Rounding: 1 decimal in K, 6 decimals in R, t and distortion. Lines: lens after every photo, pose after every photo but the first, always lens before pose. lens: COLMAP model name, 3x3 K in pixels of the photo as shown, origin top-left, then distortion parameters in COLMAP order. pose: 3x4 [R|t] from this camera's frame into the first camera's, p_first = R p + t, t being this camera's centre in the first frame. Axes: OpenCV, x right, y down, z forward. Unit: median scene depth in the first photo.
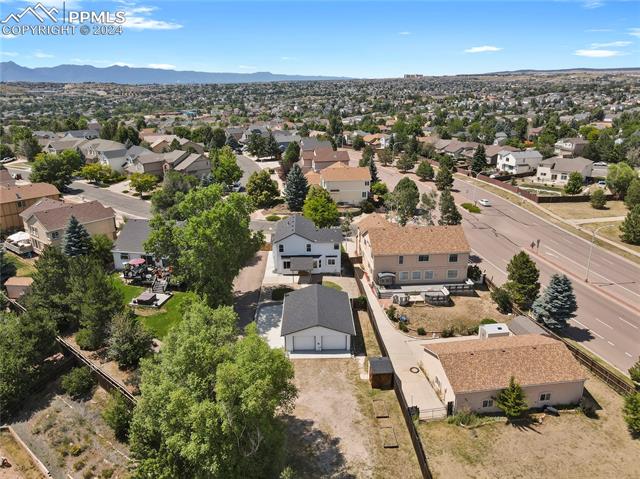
lens RADIAL K [[469.2, 0, 318.6], [0, 469.2, 242.3], [0, 0, 1]] dist [0.002767, 0.008610]
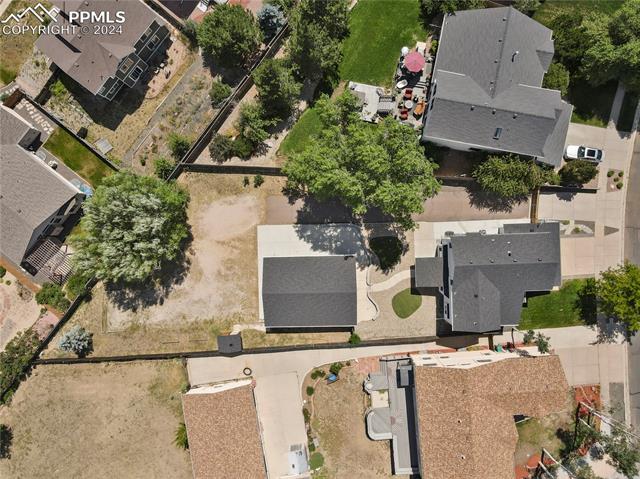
lens RADIAL K [[469.2, 0, 318.6], [0, 469.2, 242.3], [0, 0, 1]] dist [0.002767, 0.008610]
pose [[0.002620, 0.999471, 0.032409, -0.123340], [-0.303767, -0.030082, 0.952271, -0.706095], [0.952743, -0.012340, 0.303528, 0.654057]]
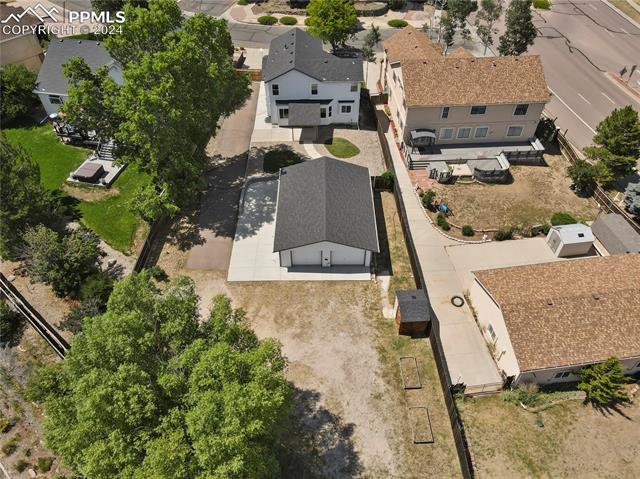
lens RADIAL K [[472.8, 0, 318.1], [0, 472.8, 237.0], [0, 0, 1]] dist [0.012099, -0.000130]
pose [[0.999799, 0.014848, -0.013473, -0.003214], [-0.007550, 0.901343, 0.433040, -0.108403], [0.018573, -0.432851, 0.901274, 0.300211]]
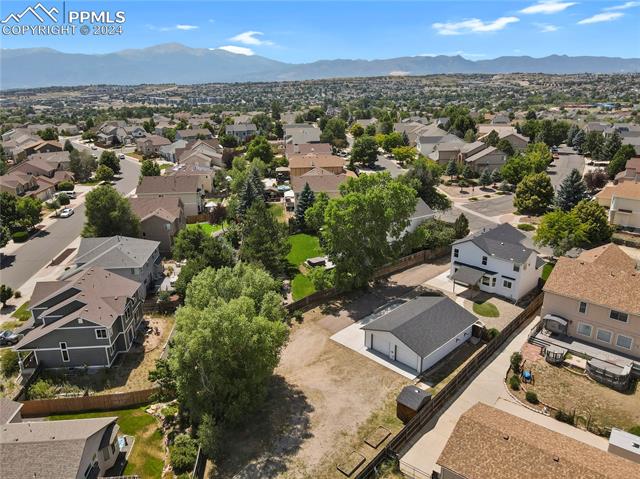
lens RADIAL K [[469.2, 0, 318.6], [0, 469.2, 242.3], [0, 0, 1]] dist [0.002767, 0.008610]
pose [[0.683185, 0.241291, -0.689230, 0.409412], [-0.228956, 0.967019, 0.111594, -0.054122], [0.693425, 0.081564, 0.715898, 0.178590]]
